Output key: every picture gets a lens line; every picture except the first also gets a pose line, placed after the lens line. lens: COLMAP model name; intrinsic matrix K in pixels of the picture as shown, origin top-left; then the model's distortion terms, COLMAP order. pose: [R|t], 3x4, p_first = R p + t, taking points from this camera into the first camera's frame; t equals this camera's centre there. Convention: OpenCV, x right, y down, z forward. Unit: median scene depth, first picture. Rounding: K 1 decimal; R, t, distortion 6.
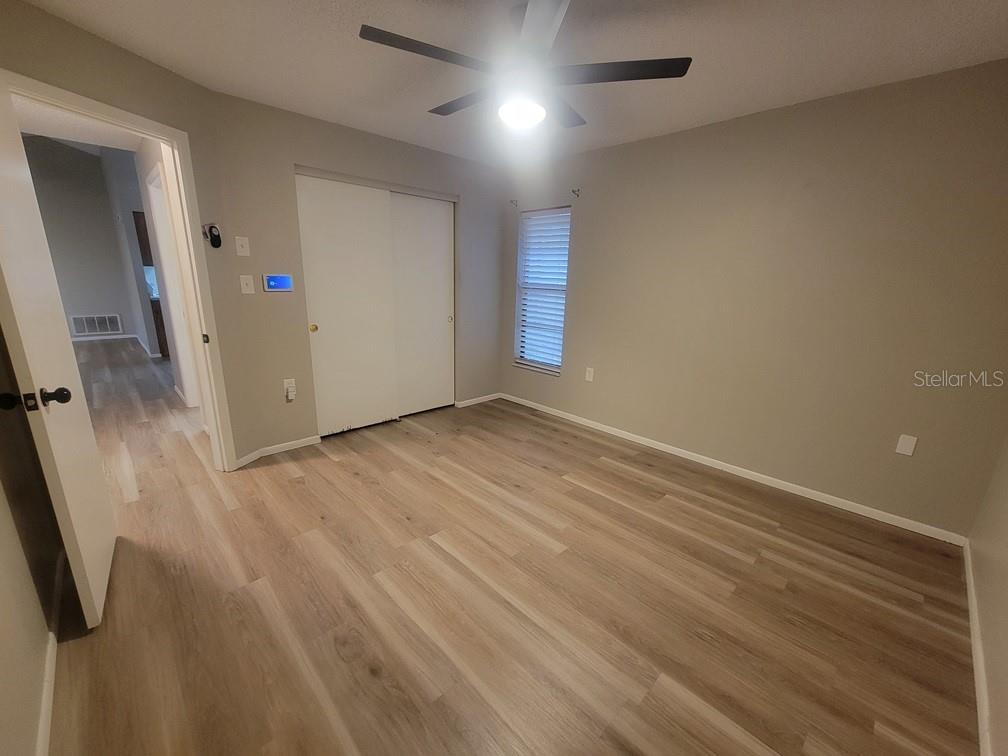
lens RADIAL K [[411.0, 0, 500.8], [0, 411.0, 368.8], [0, 0, 1]] dist [0.003200, -0.002081]
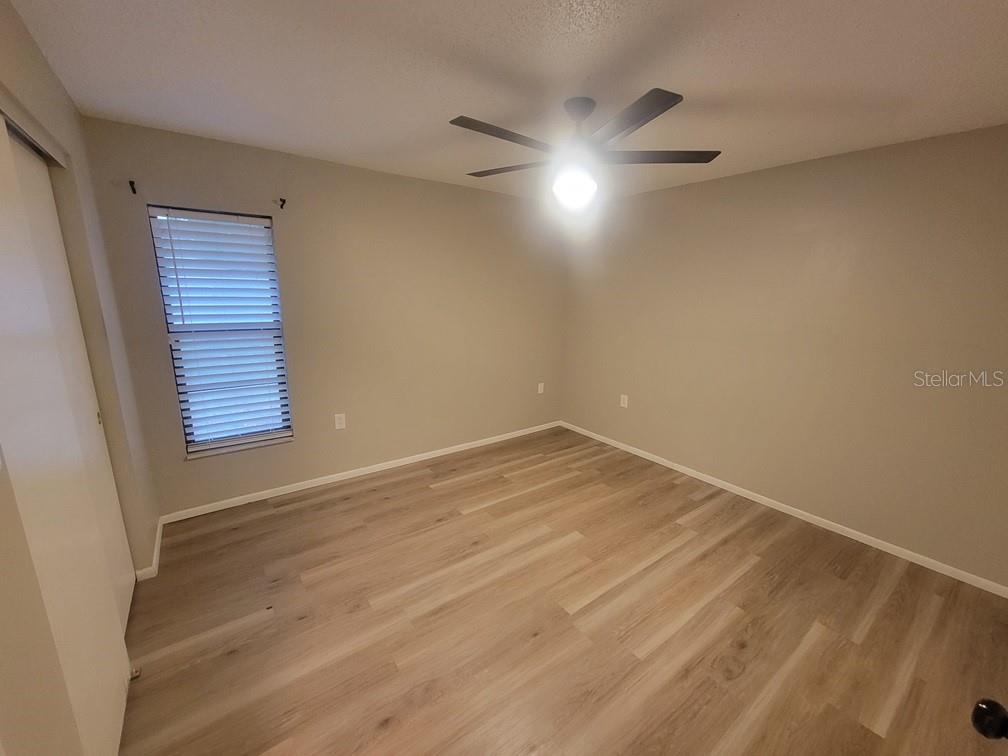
lens RADIAL K [[411.0, 0, 496.5], [0, 411.0, 373.2], [0, 0, 1]] dist [0.003200, -0.002081]
pose [[0.141091, -0.226872, 0.963651, -0.879080], [0.203821, 0.959192, 0.195980, -0.299253], [-0.968788, 0.168762, 0.181574, 0.817753]]
